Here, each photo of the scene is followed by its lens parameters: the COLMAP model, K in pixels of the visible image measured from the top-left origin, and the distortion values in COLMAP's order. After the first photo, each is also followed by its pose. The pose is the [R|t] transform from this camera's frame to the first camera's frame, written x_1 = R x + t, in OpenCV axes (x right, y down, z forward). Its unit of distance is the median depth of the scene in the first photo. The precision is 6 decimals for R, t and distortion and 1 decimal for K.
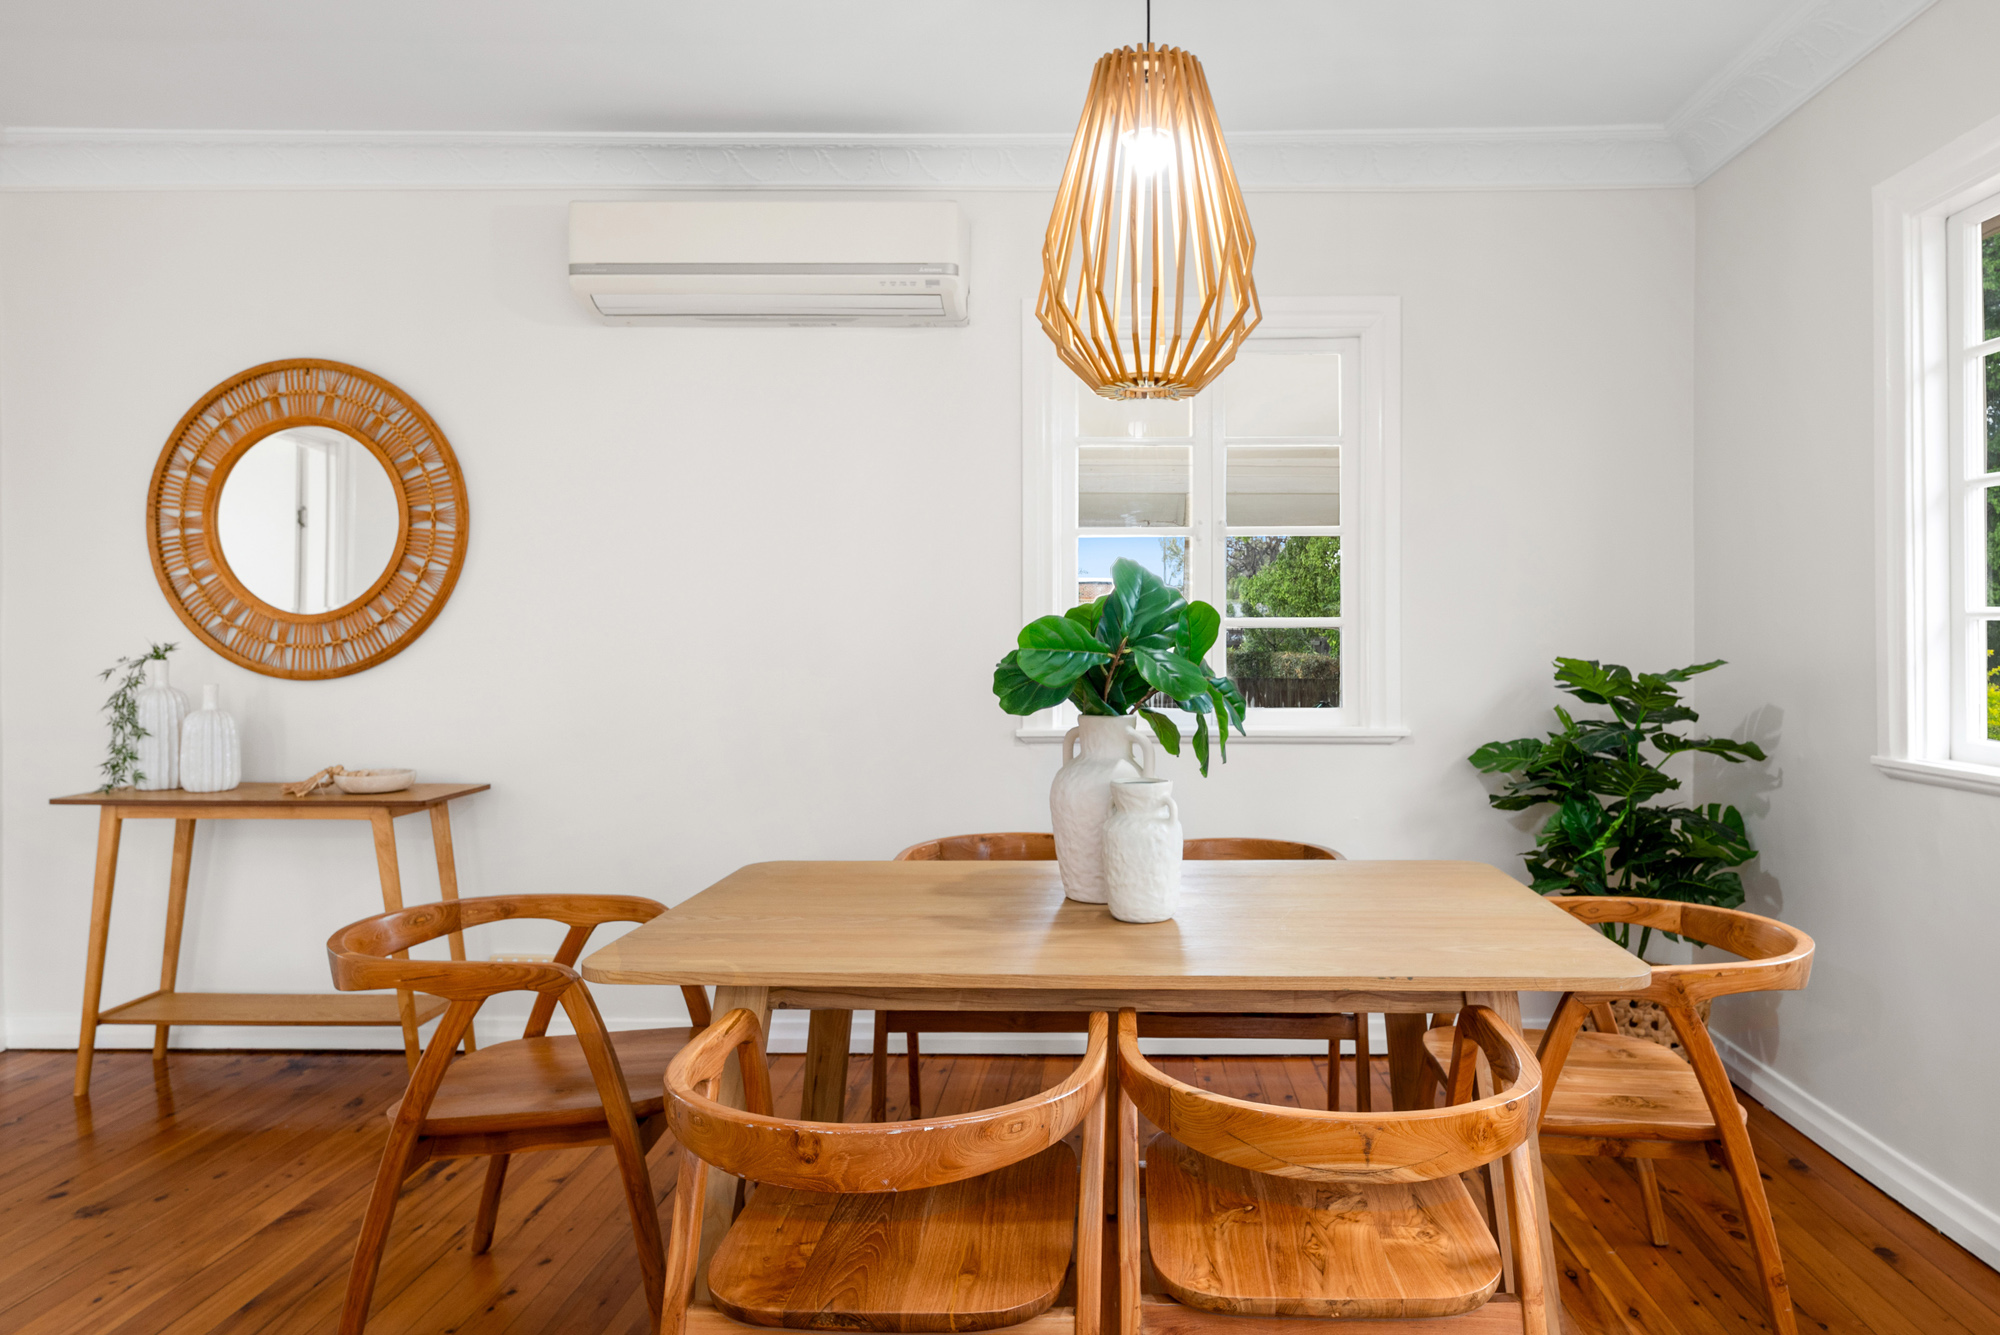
lens RADIAL K [[1206.5, 0, 1121.0], [0, 1206.5, 667.9], [0, 0, 1]] dist [-0.000958, -0.000537]
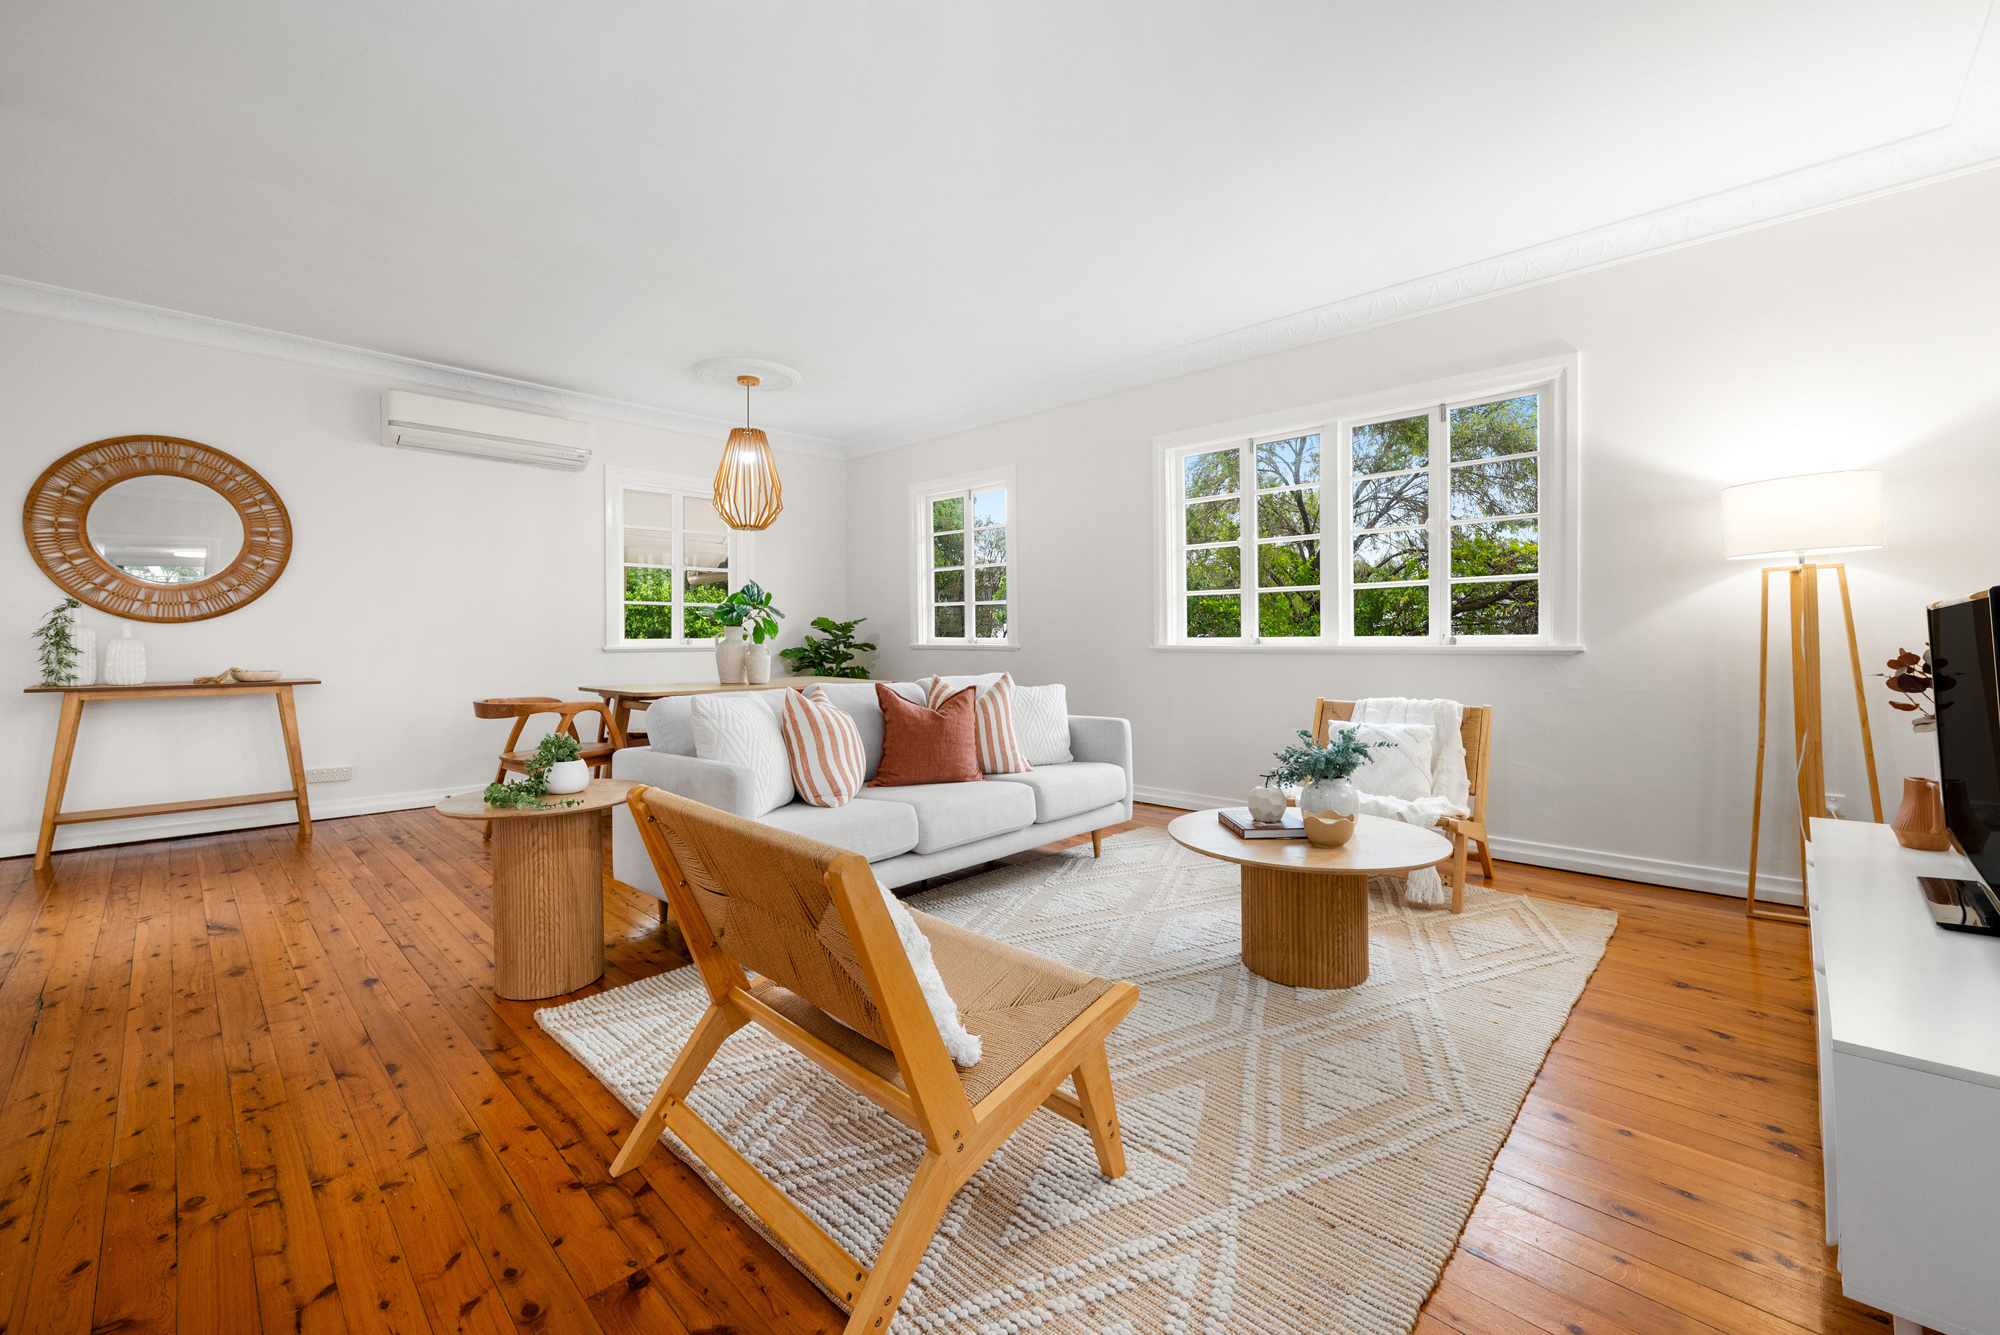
lens RADIAL K [[811.2, 0, 1008.3], [0, 811.2, 636.9], [0, 0, 1]] dist [0.002661, 0.000156]
pose [[0.698902, -0.002658, 0.715212, -0.672077], [0.020174, 0.999668, -0.015998, 0.073907], [-0.714932, 0.025610, 0.698724, -0.675476]]
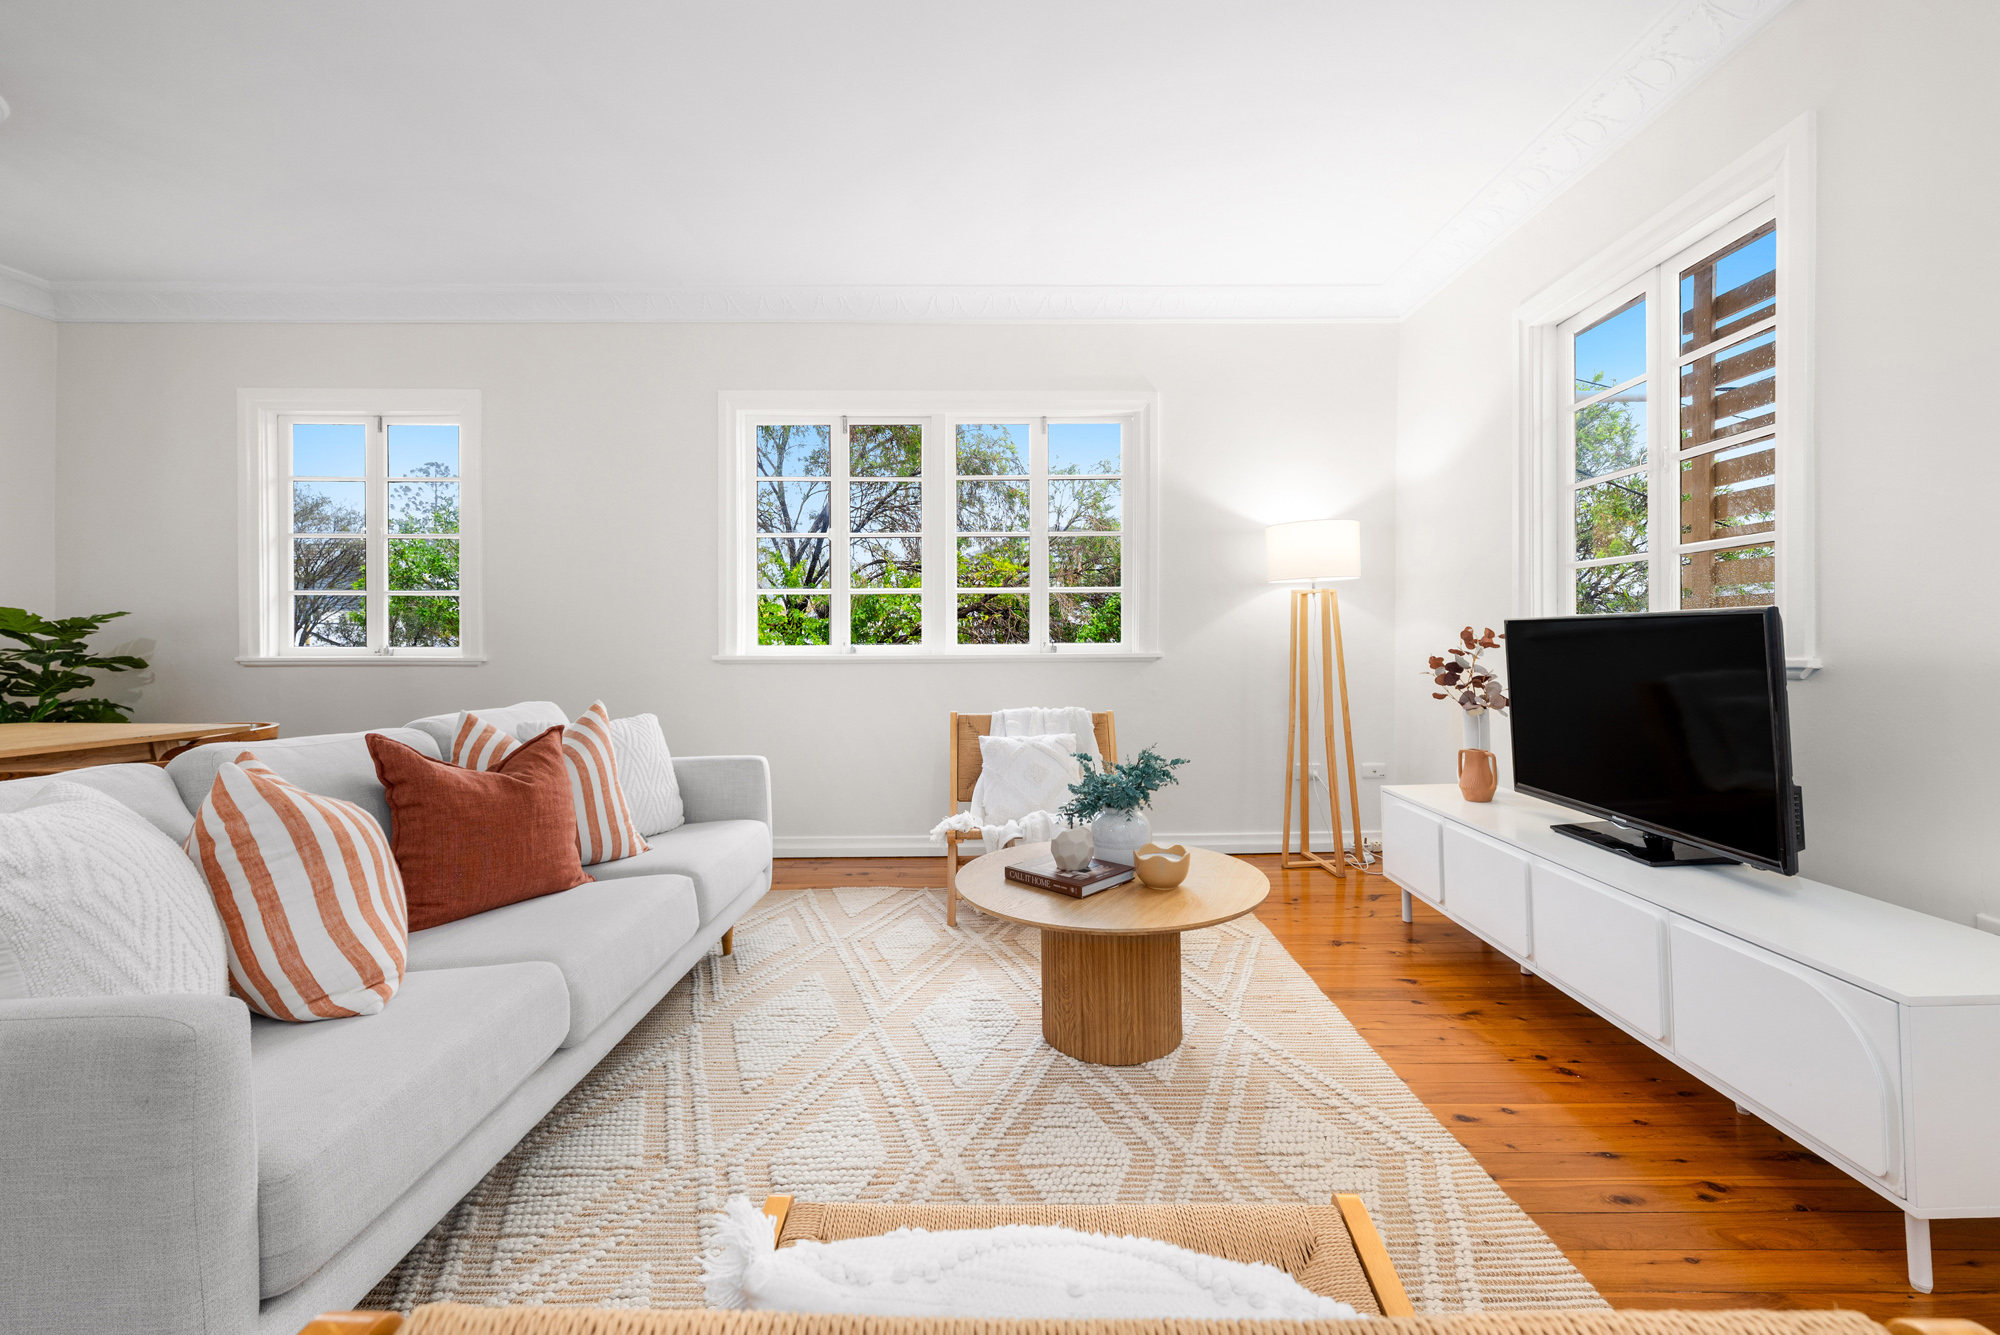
lens RADIAL K [[811.2, 0, 1008.3], [0, 811.2, 636.9], [0, 0, 1]] dist [0.002661, 0.000156]
pose [[0.012429, 0.007214, 0.999897, -0.585290], [0.026261, 0.999627, -0.007538, 0.064008], [-0.999578, 0.026352, 0.012235, -0.270215]]
